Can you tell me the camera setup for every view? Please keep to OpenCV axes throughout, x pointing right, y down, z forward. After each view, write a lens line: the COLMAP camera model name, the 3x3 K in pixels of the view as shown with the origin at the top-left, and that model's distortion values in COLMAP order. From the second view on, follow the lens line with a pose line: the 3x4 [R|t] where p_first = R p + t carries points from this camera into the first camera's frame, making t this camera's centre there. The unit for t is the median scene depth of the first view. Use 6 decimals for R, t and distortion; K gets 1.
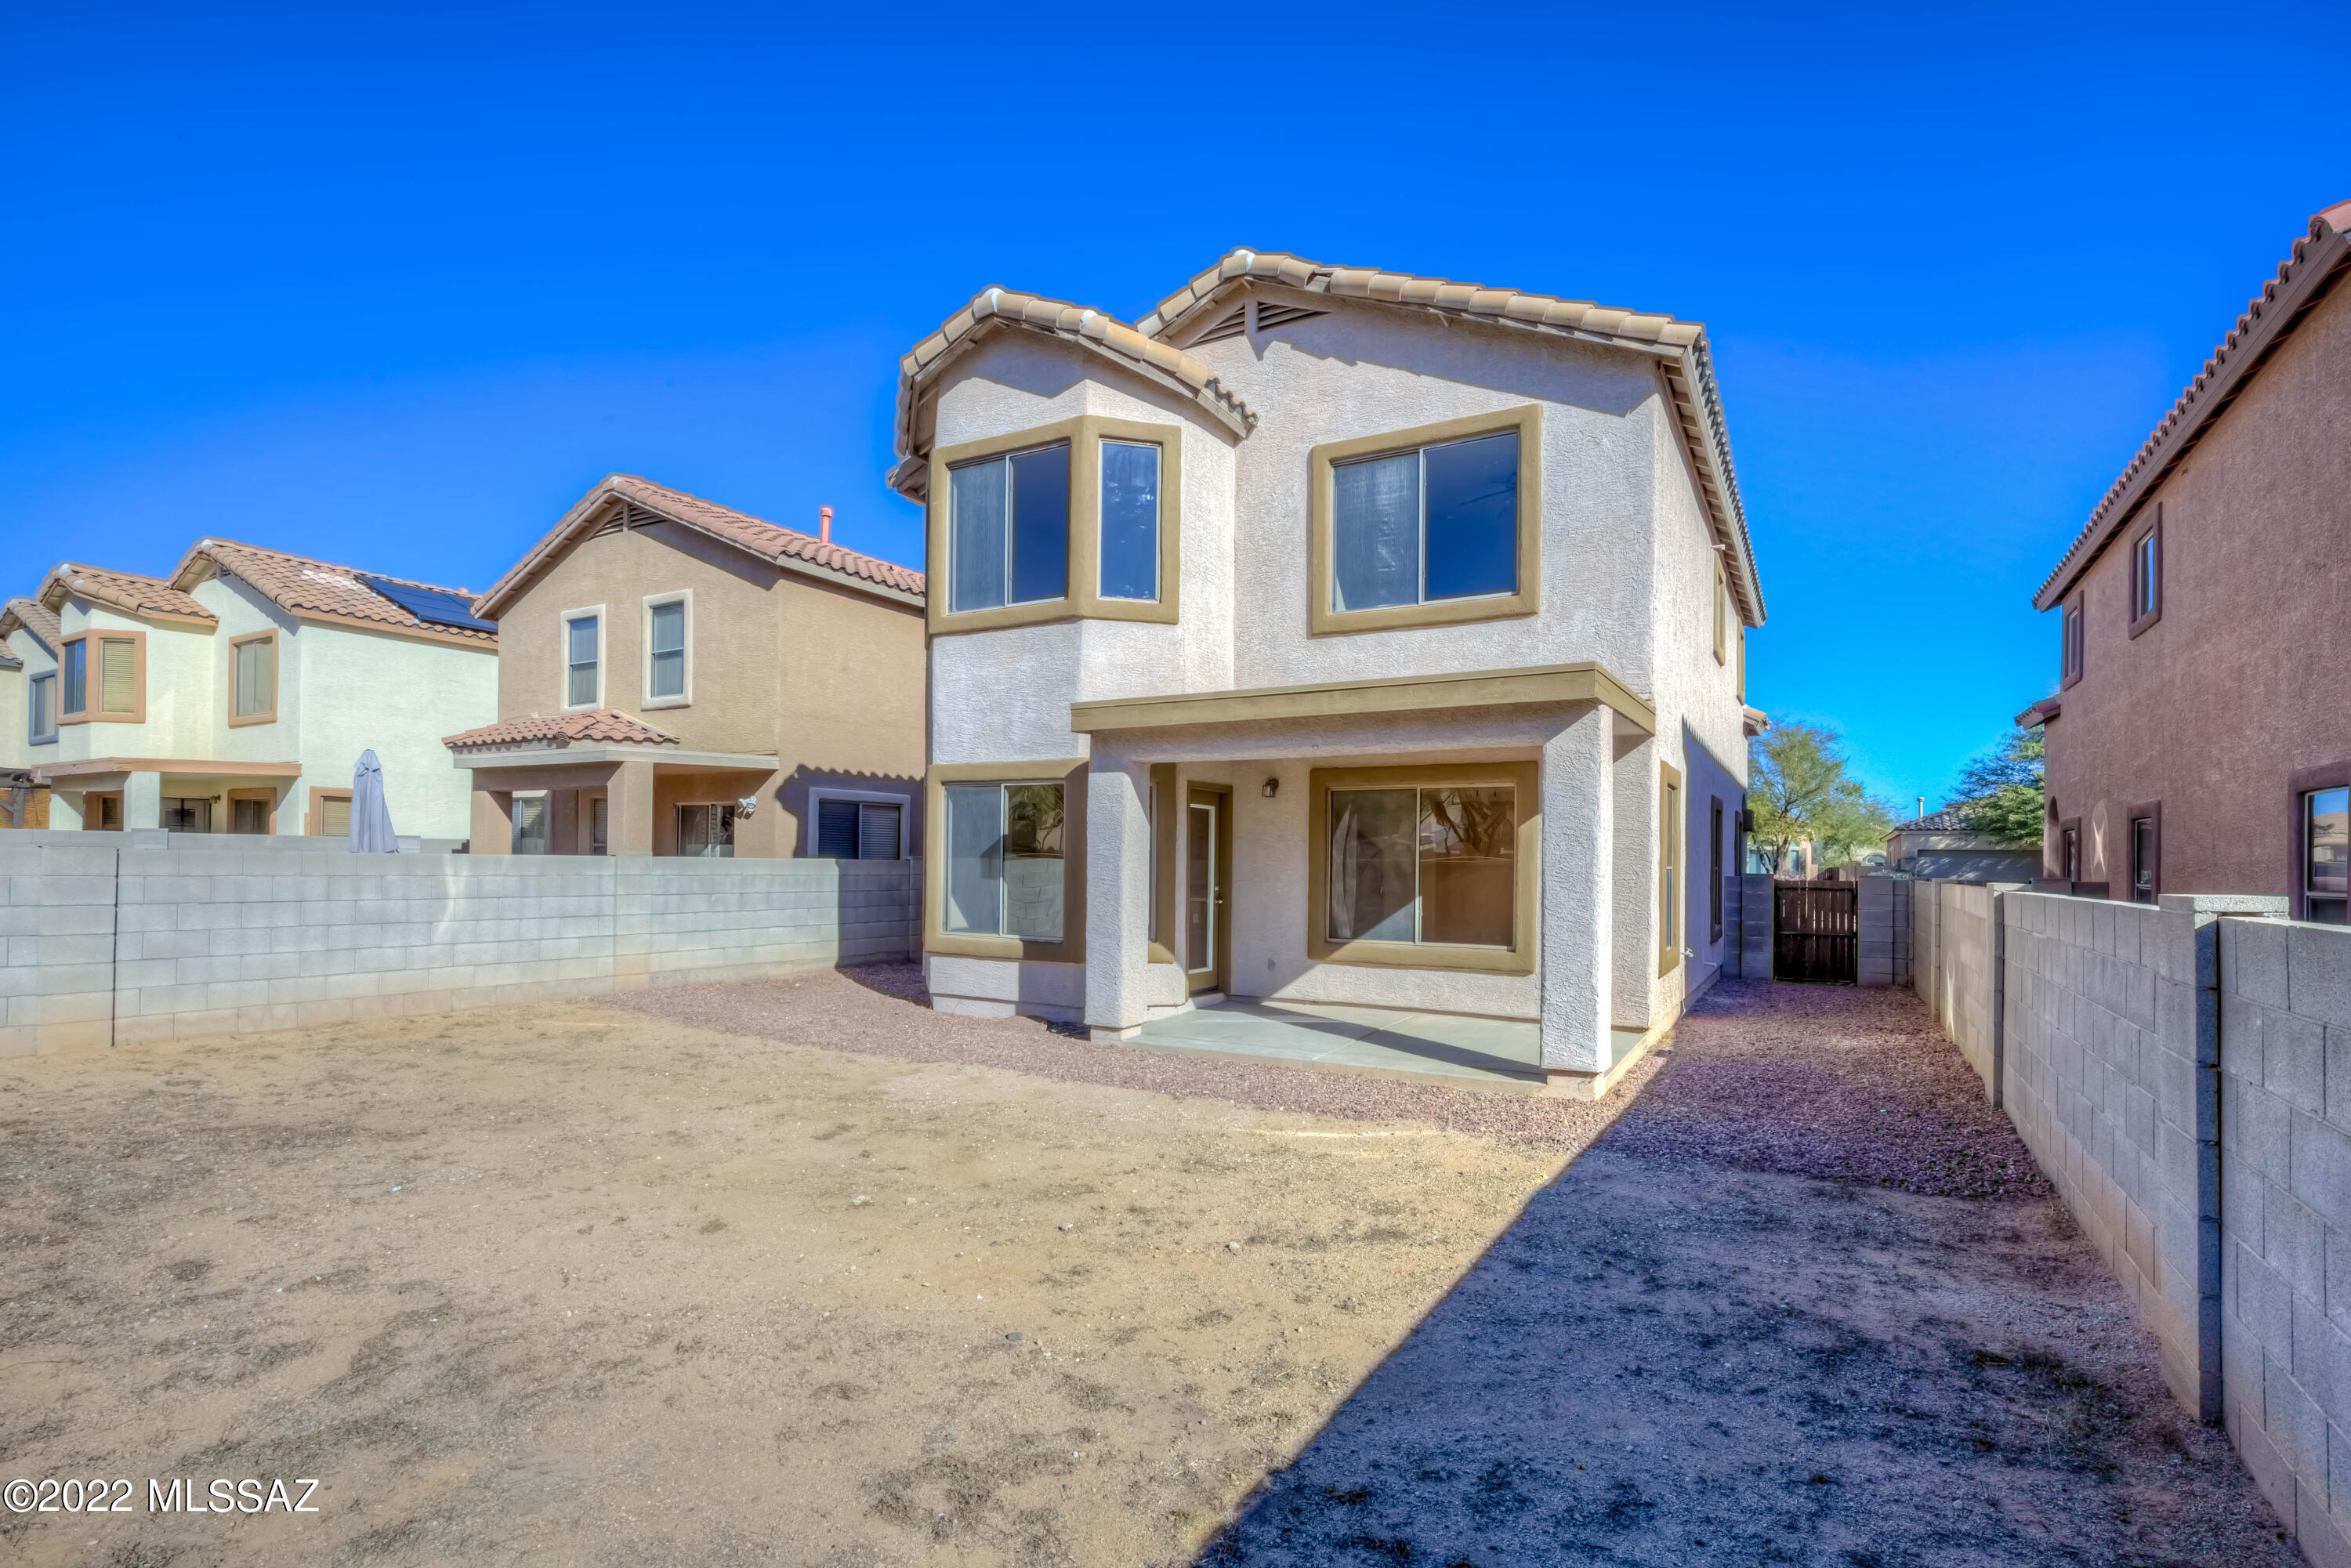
lens RADIAL K [[1096.3, 0, 1168.5], [0, 1096.3, 843.4], [0, 0, 1]] dist [0.003330, 0.000620]
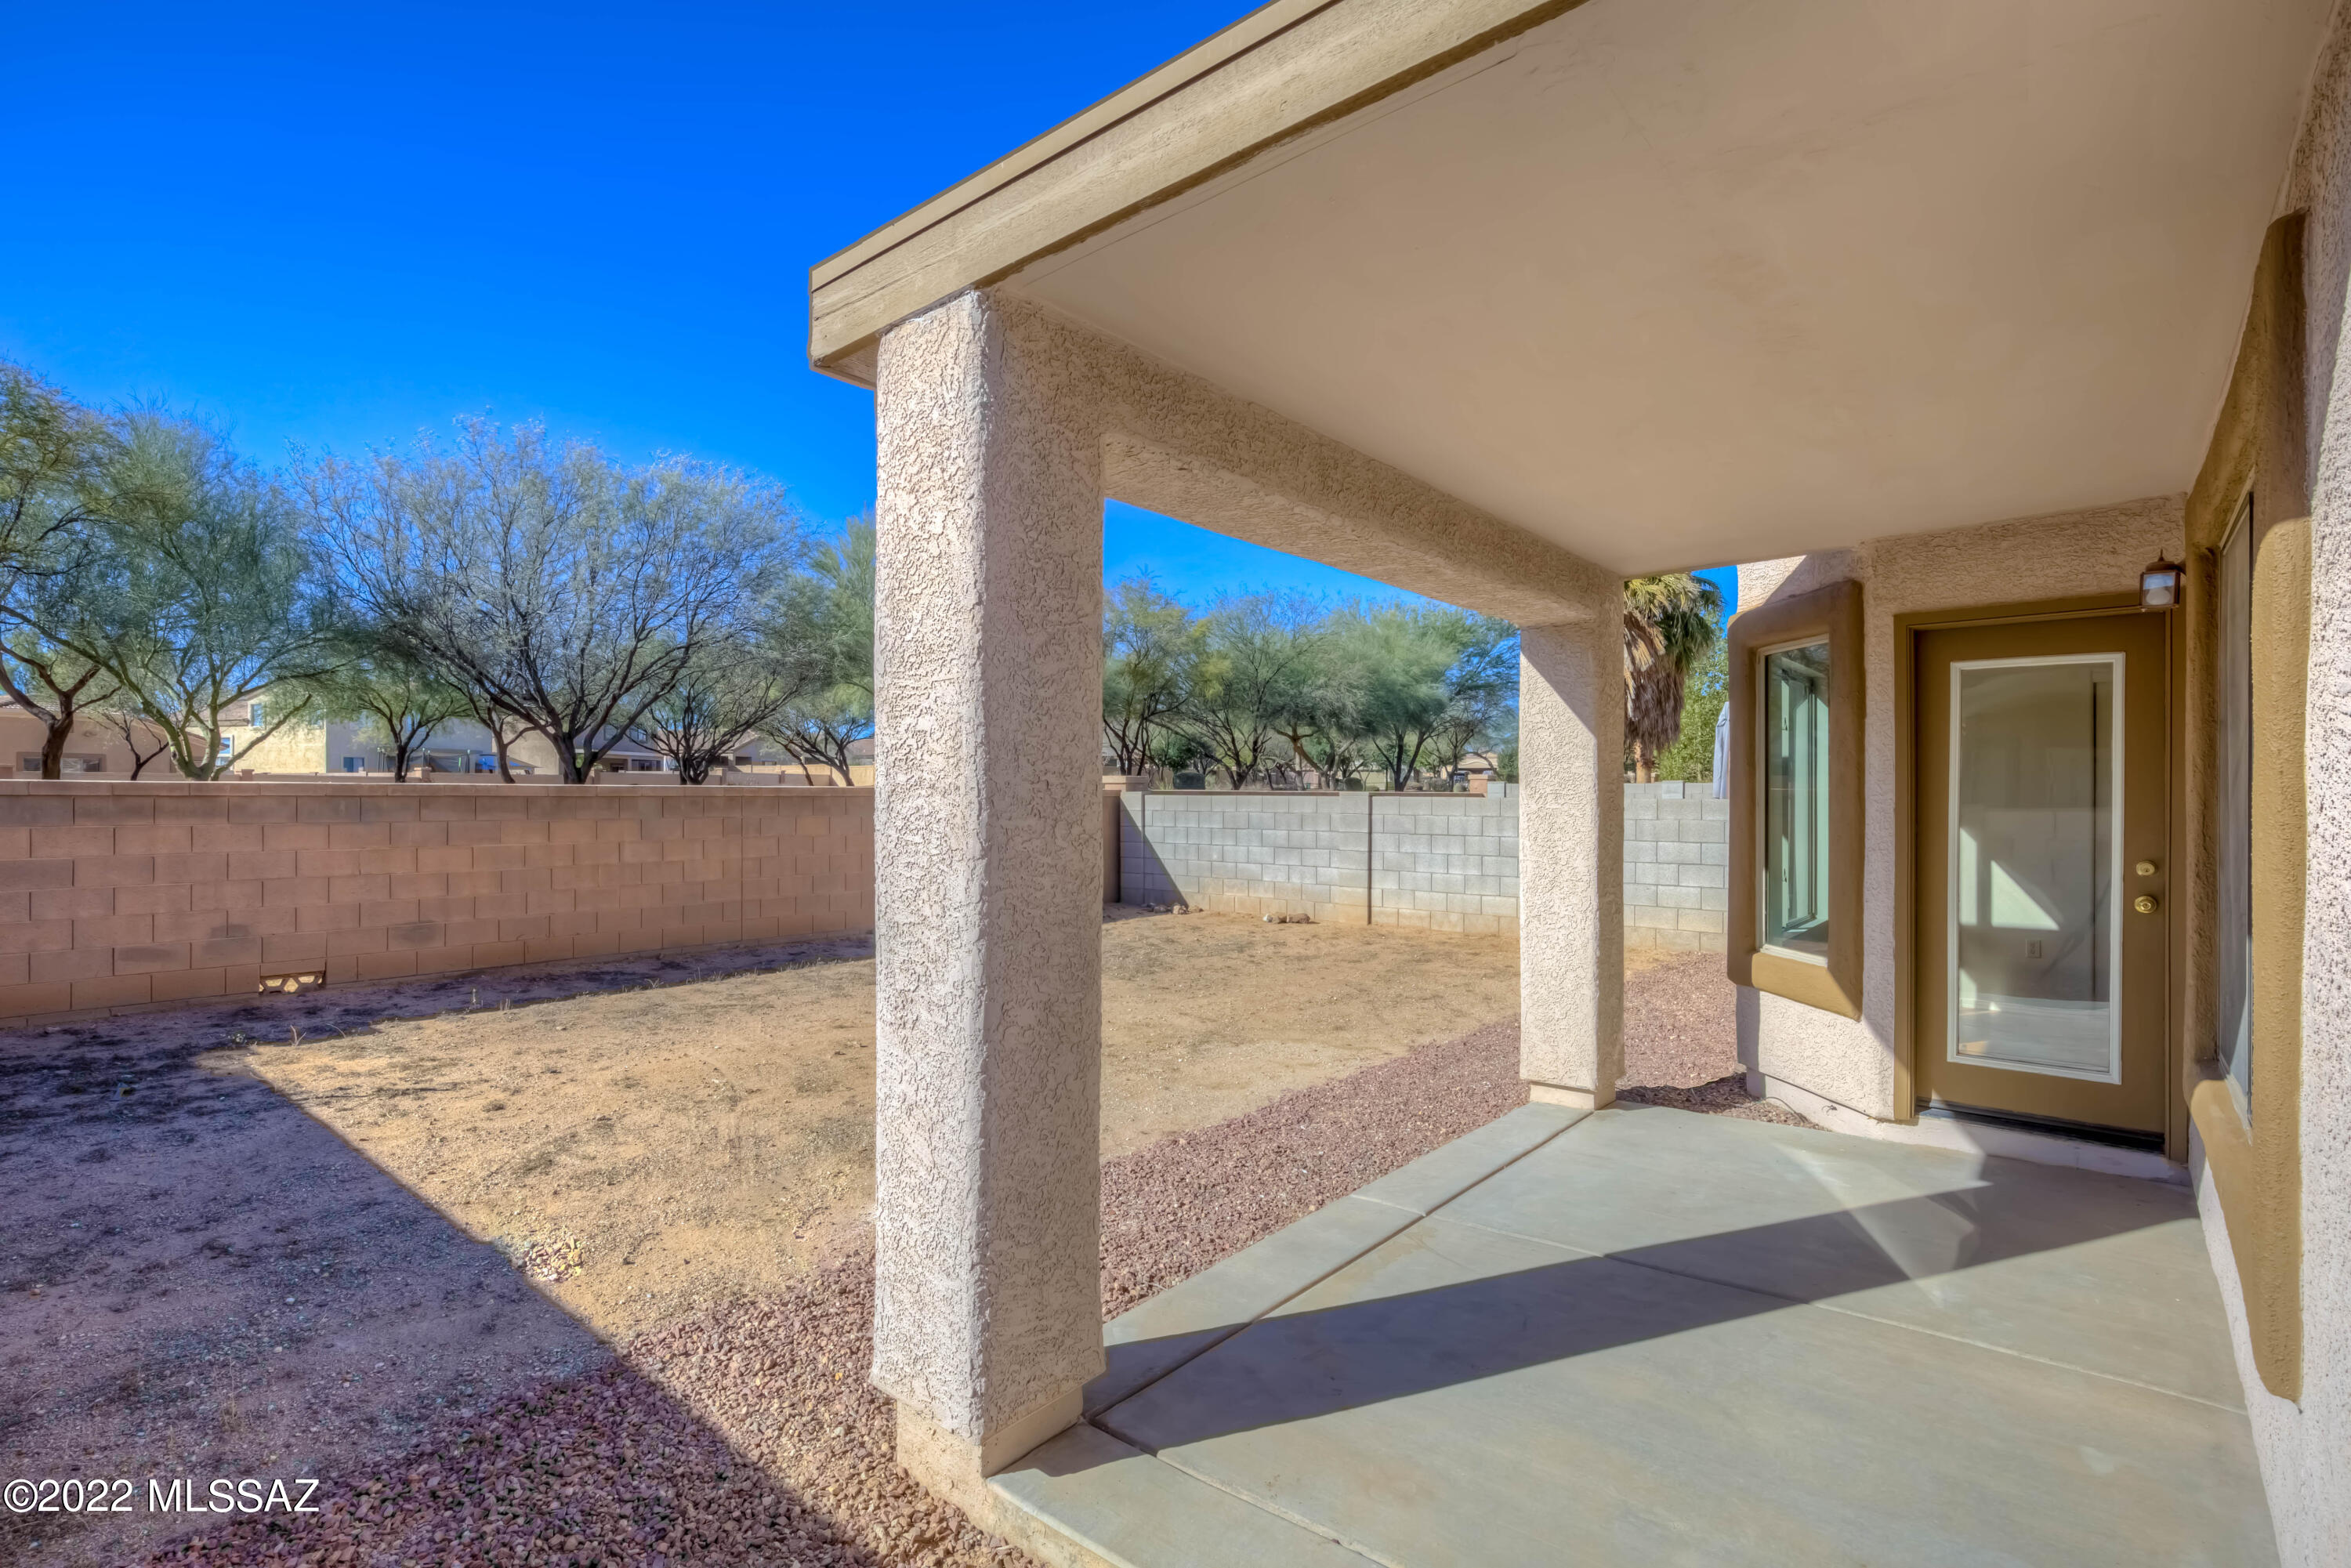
lens RADIAL K [[1113.2, 0, 1175.5], [0, 1113.2, 784.0], [0, 0, 1]] dist [0.000717, 0.000038]
pose [[-0.162923, -0.022701, -0.986378, 1.100913], [0.015196, 0.999559, -0.025514, 0.040170], [0.986522, -0.019146, -0.162507, 1.730653]]
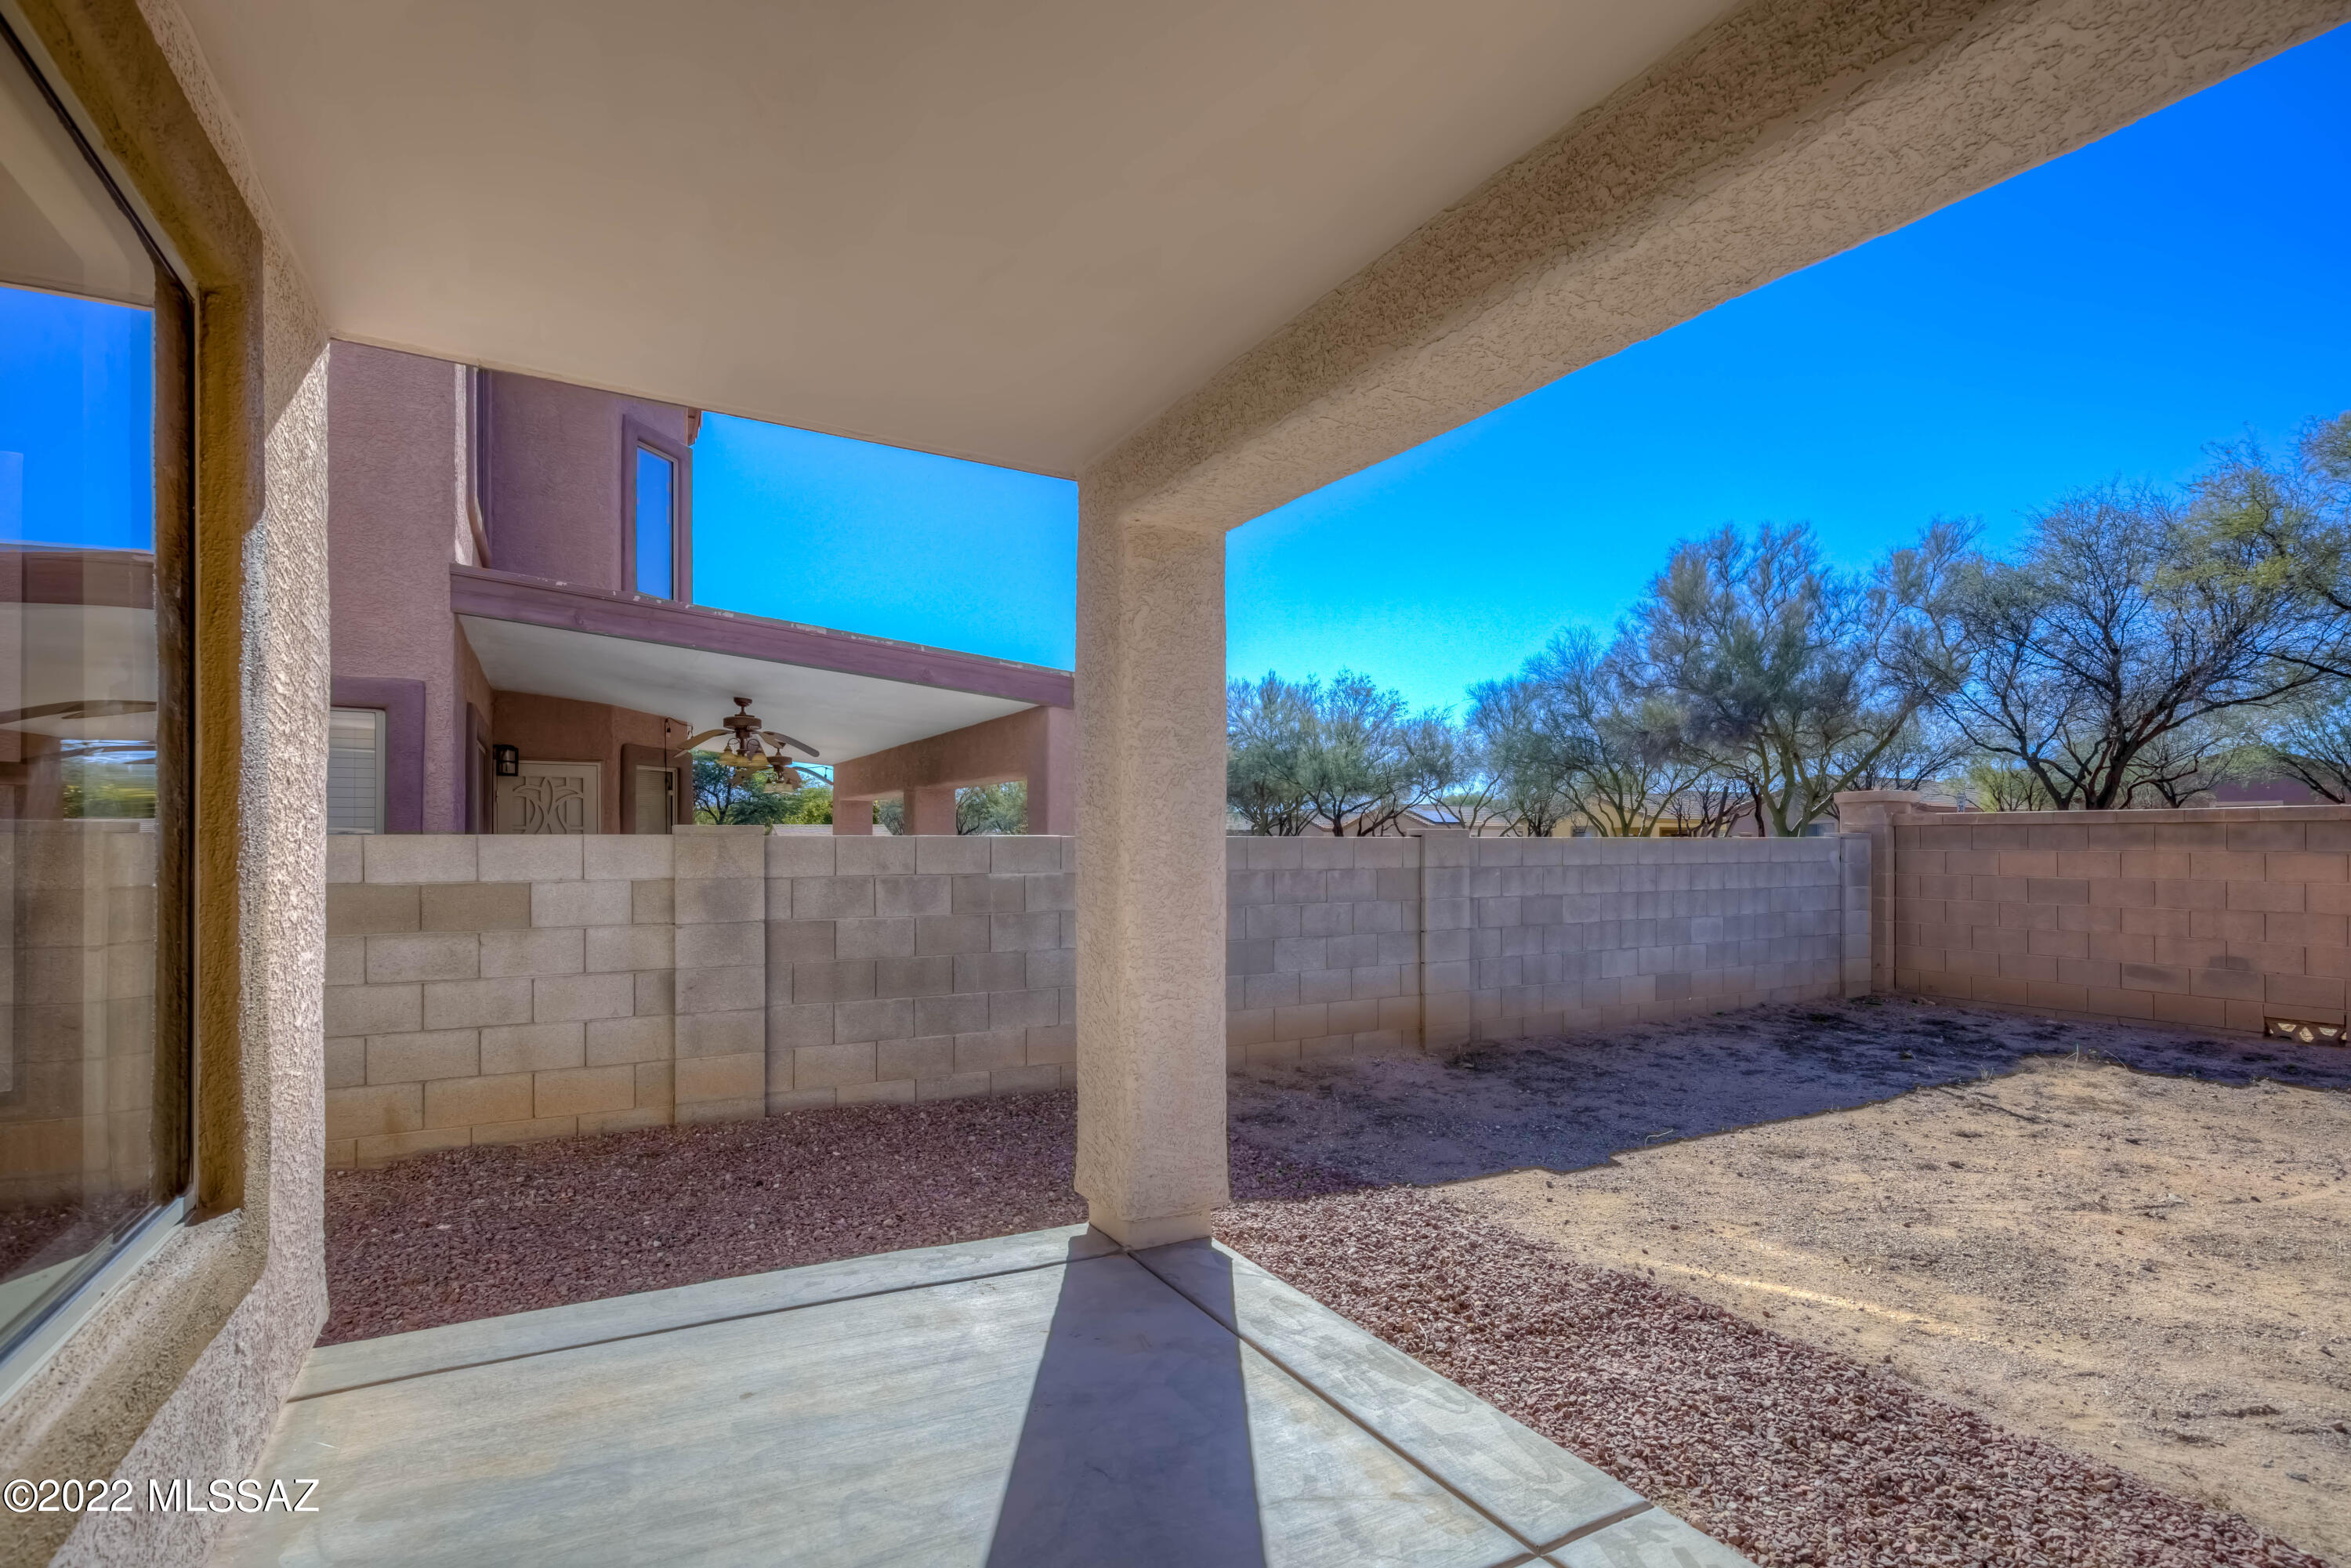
lens RADIAL K [[1096.3, 0, 1168.5], [0, 1096.3, 843.4], [0, 0, 1]] dist [0.003330, 0.000620]
pose [[-0.865262, -0.012746, 0.501157, 0.180741], [-0.020699, 0.999733, -0.010310, 0.073609], [-0.500892, -0.019294, -0.865295, 2.210812]]
